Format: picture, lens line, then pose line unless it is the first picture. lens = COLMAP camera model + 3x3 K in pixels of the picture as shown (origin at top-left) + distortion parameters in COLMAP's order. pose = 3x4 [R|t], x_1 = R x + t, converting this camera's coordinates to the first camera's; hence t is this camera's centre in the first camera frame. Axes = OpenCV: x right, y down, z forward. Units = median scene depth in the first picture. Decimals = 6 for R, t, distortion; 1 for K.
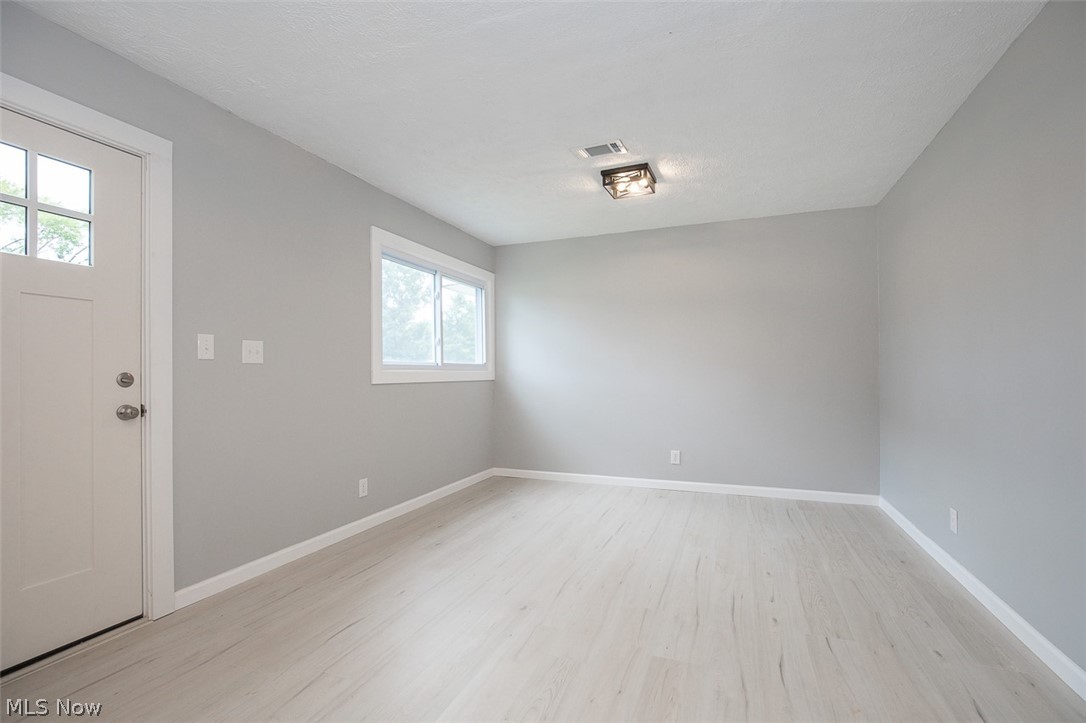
lens RADIAL K [[500.3, 0, 537.2], [0, 500.3, 379.1], [0, 0, 1]] dist [-0.008795, 0.000991]
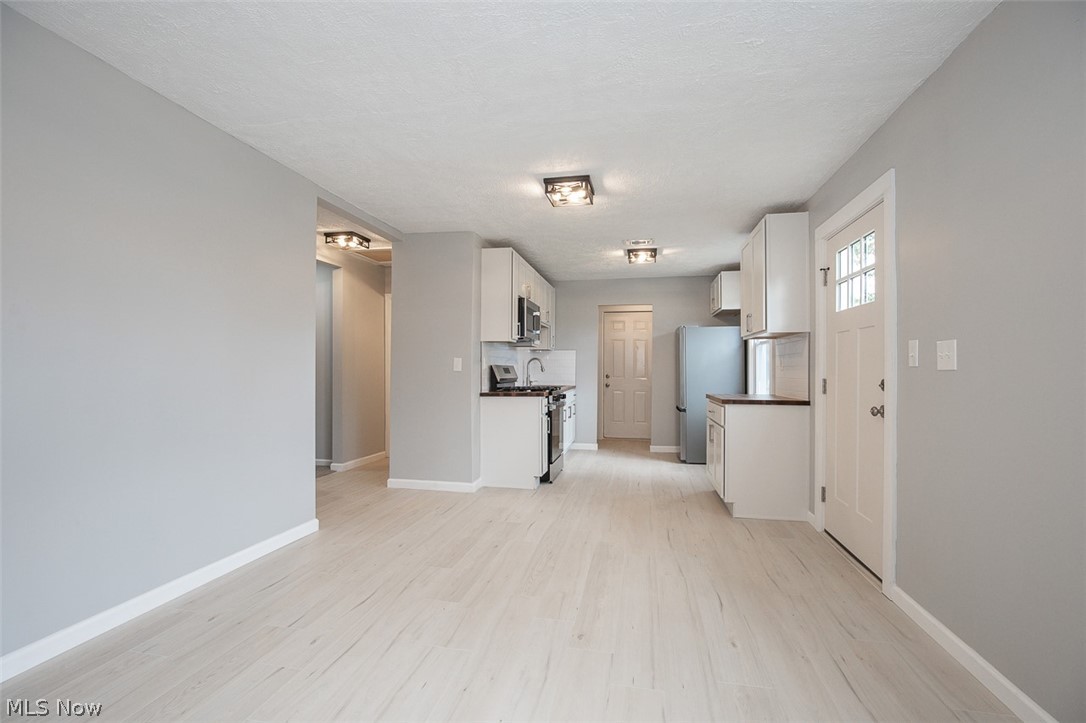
lens RADIAL K [[500.3, 0, 543.0], [0, 500.3, 362.3], [0, 0, 1]] dist [-0.008795, 0.000991]
pose [[-0.983652, -0.004760, -0.180018, 0.125398], [-0.004685, 0.999989, -0.000840, -0.027138], [0.180020, 0.000017, -0.983663, 1.135851]]
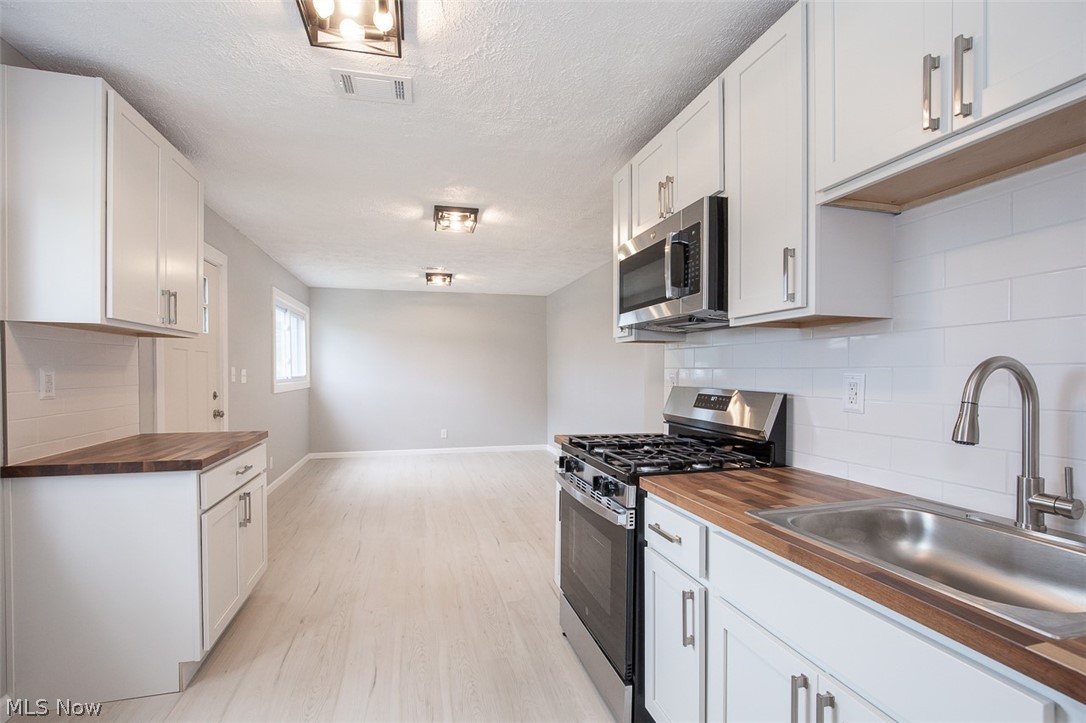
lens RADIAL K [[500.3, 0, 543.4], [0, 500.3, 375.2], [0, 0, 1]] dist [-0.008795, 0.000991]
pose [[0.806881, -0.000446, 0.590713, -0.516128], [0.003280, 0.999988, -0.003725, -0.032854], [-0.590705, 0.004943, 0.806873, -0.614468]]
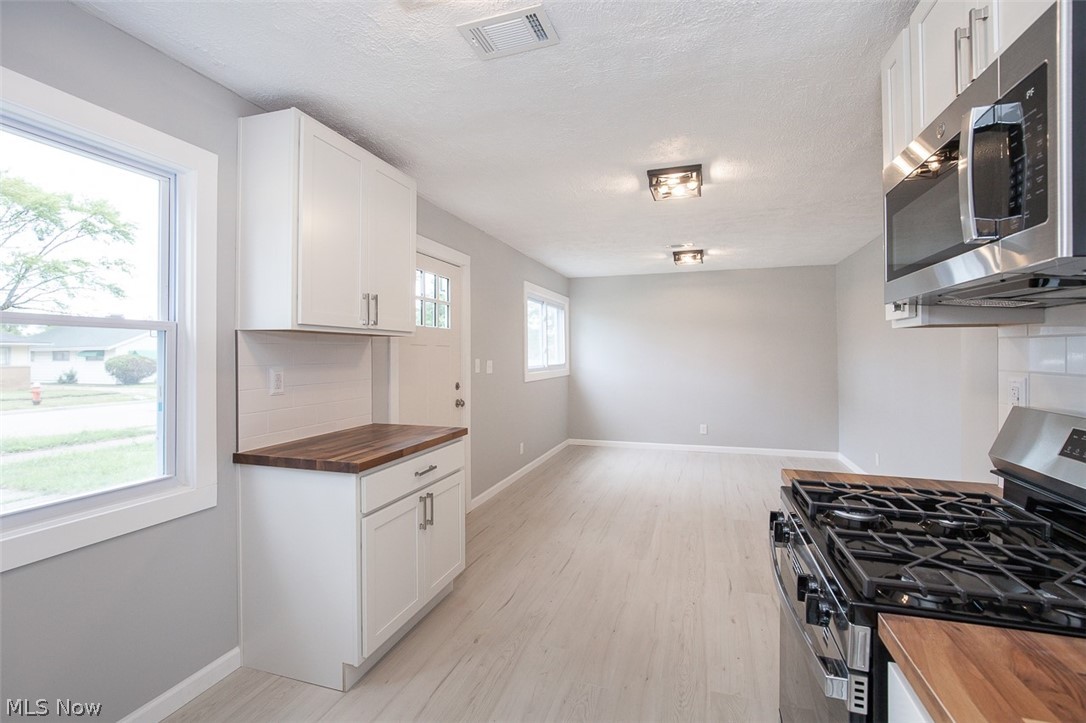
lens RADIAL K [[500.3, 0, 541.1], [0, 500.3, 348.9], [0, 0, 1]] dist [-0.008795, 0.000991]
pose [[0.998055, 0.001564, 0.062317, -0.347380], [-0.000128, 0.999735, -0.023036, -0.053276], [-0.062337, 0.022983, 0.997791, -0.516675]]
